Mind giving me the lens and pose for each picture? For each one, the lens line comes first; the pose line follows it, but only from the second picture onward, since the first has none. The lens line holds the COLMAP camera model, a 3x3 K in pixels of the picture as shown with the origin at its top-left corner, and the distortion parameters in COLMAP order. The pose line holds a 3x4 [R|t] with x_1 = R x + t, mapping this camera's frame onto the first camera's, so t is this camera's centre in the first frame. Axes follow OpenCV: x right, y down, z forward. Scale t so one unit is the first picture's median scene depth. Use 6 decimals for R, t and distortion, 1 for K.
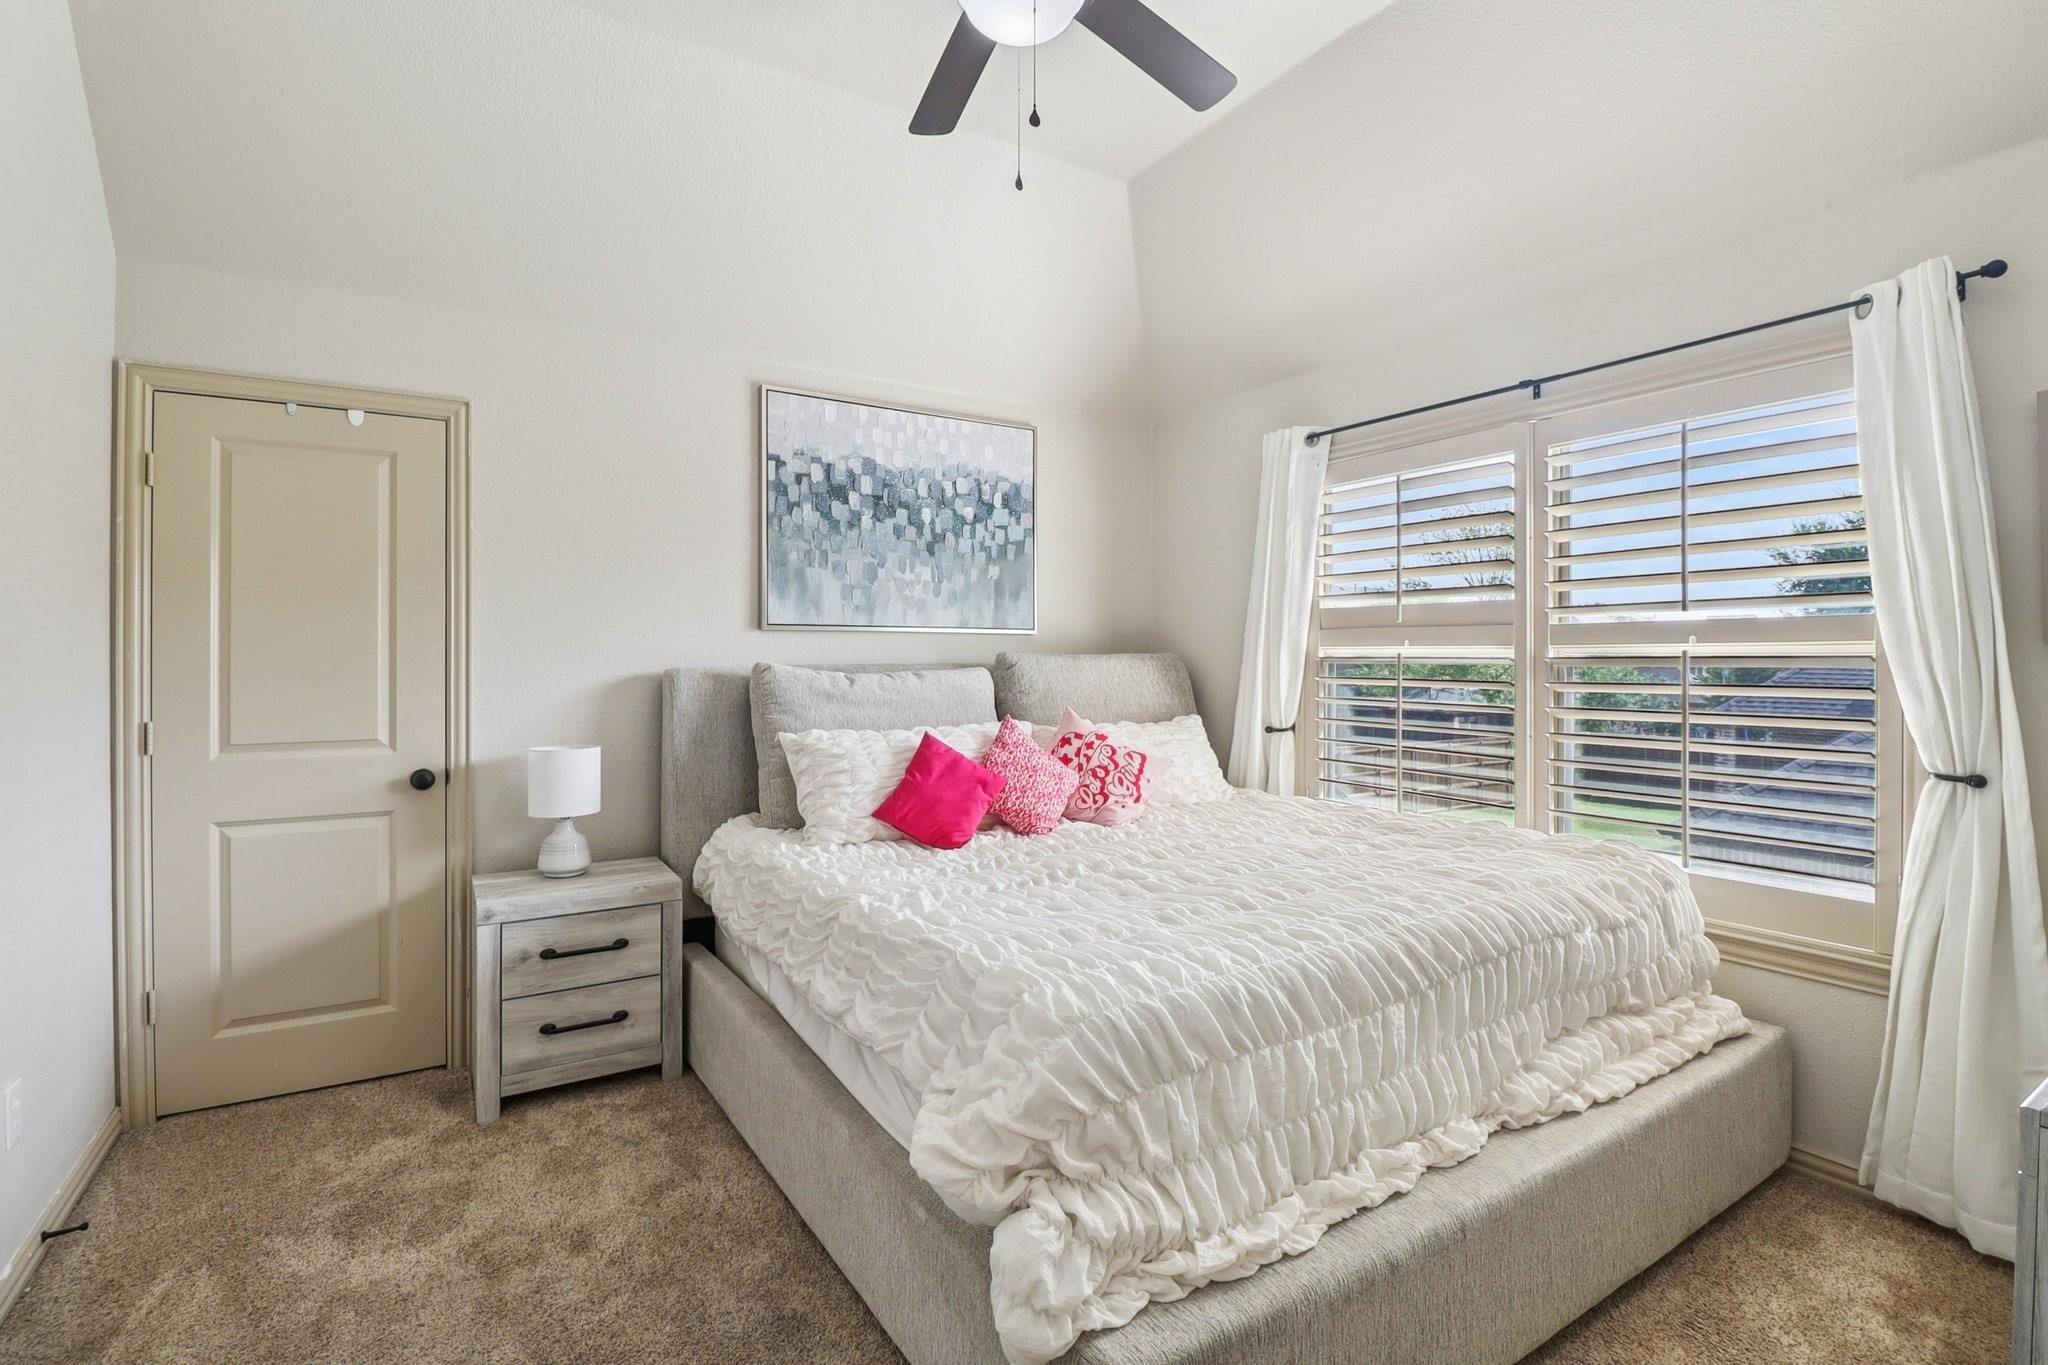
lens RADIAL K [[985.4, 0, 1023.8], [0, 985.4, 652.0], [0, 0, 1]] dist [-0.000489, -0.000247]
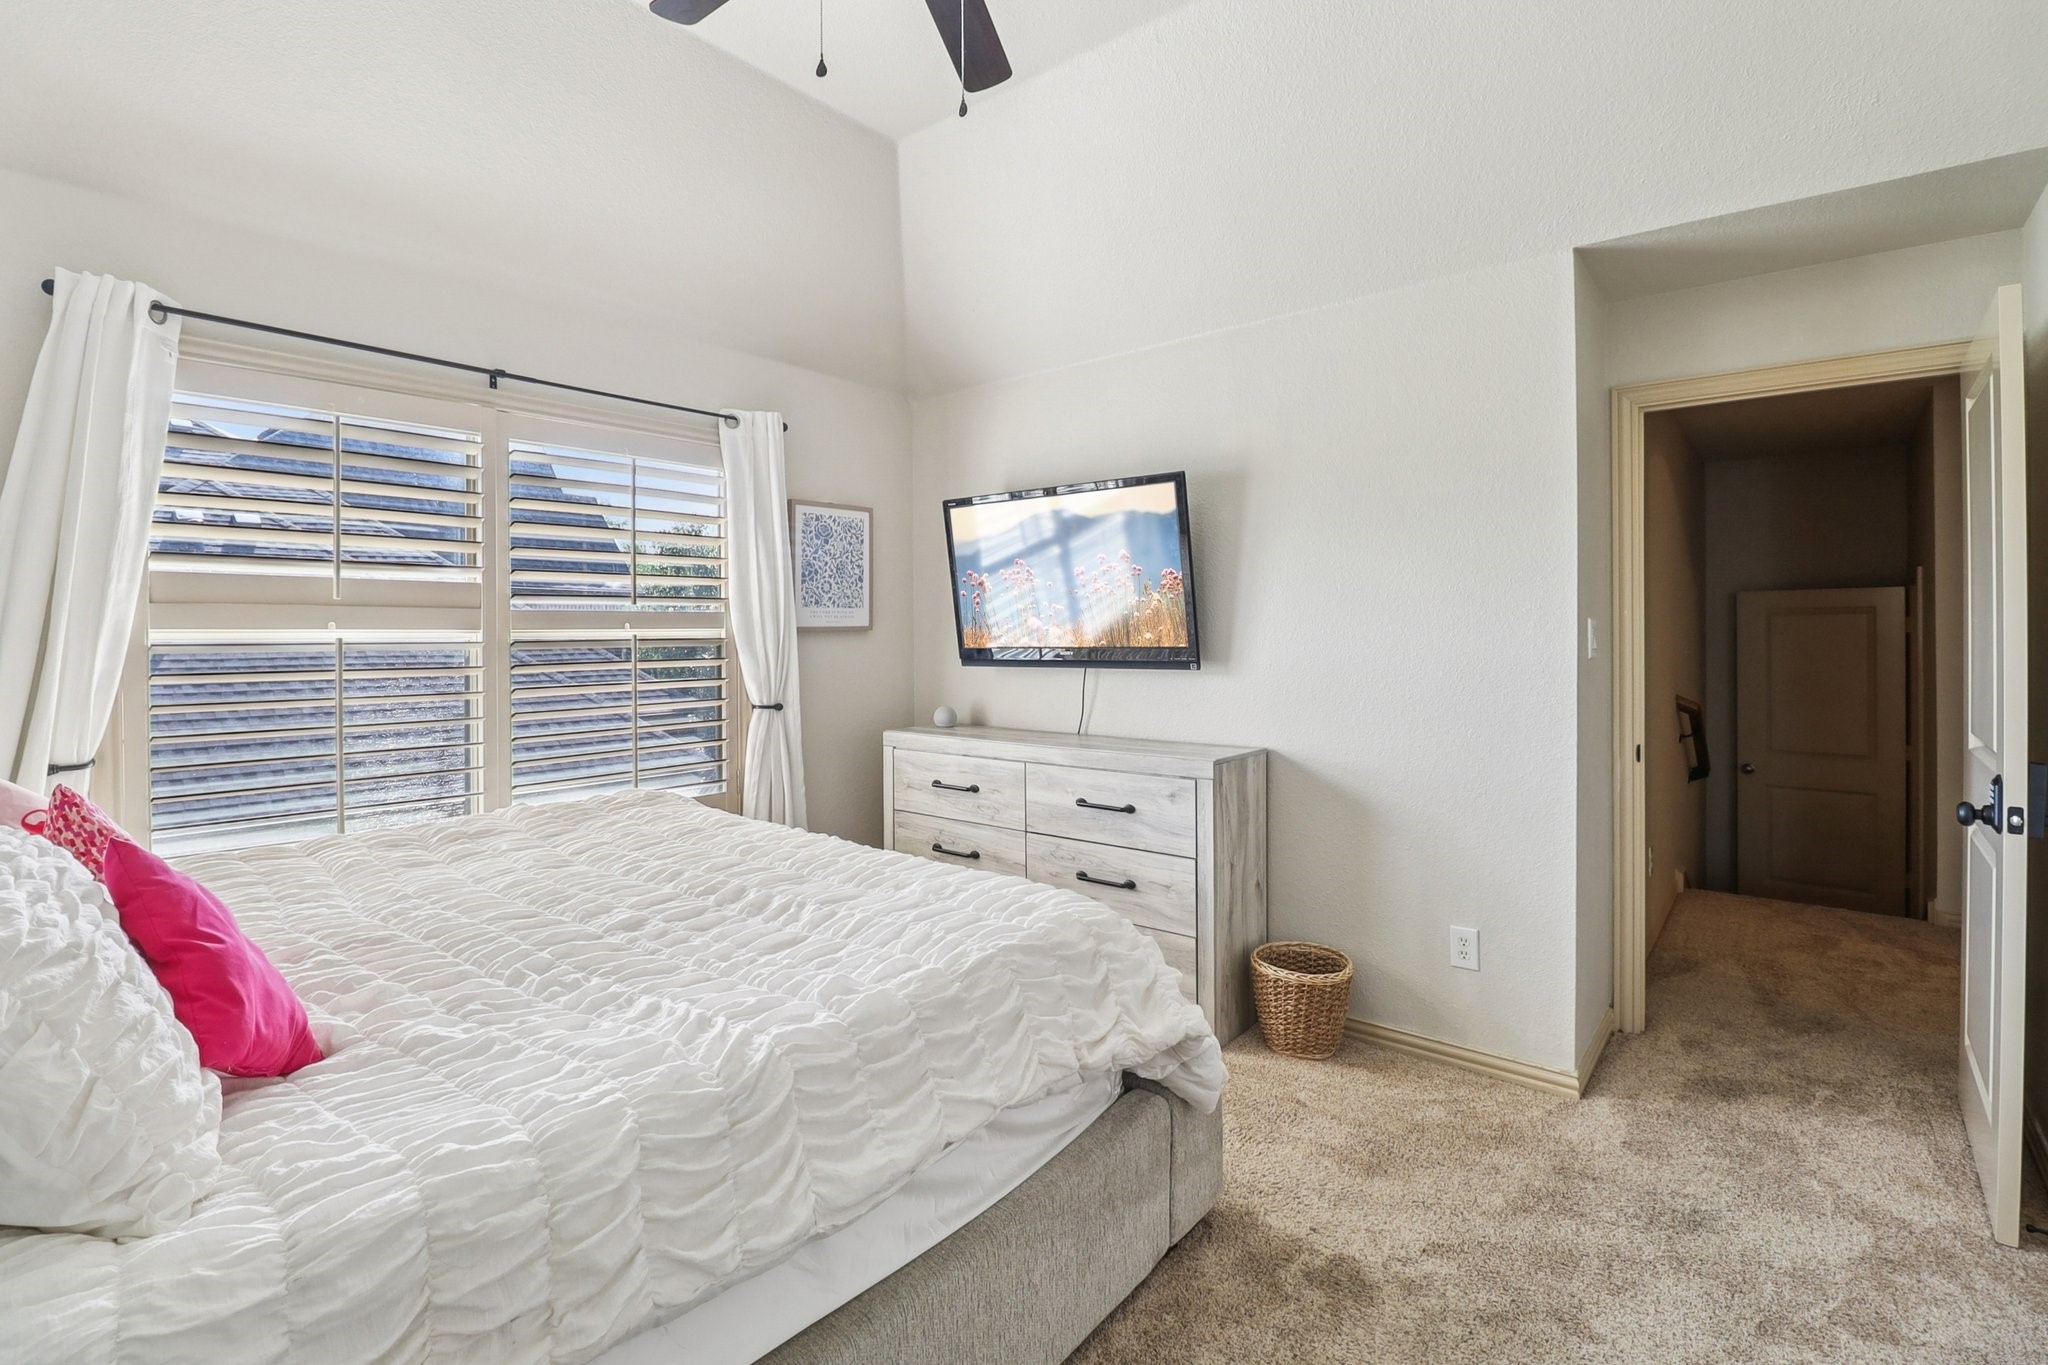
lens RADIAL K [[958.3, 0, 1023.7], [0, 958.3, 620.6], [0, 0, 1]] dist [0.000641, 0.000282]
pose [[-0.316727, 0.017314, 0.948359, -0.631435], [0.004367, 0.999849, -0.016795, 0.003416], [-0.948507, -0.001178, -0.316755, 0.844119]]
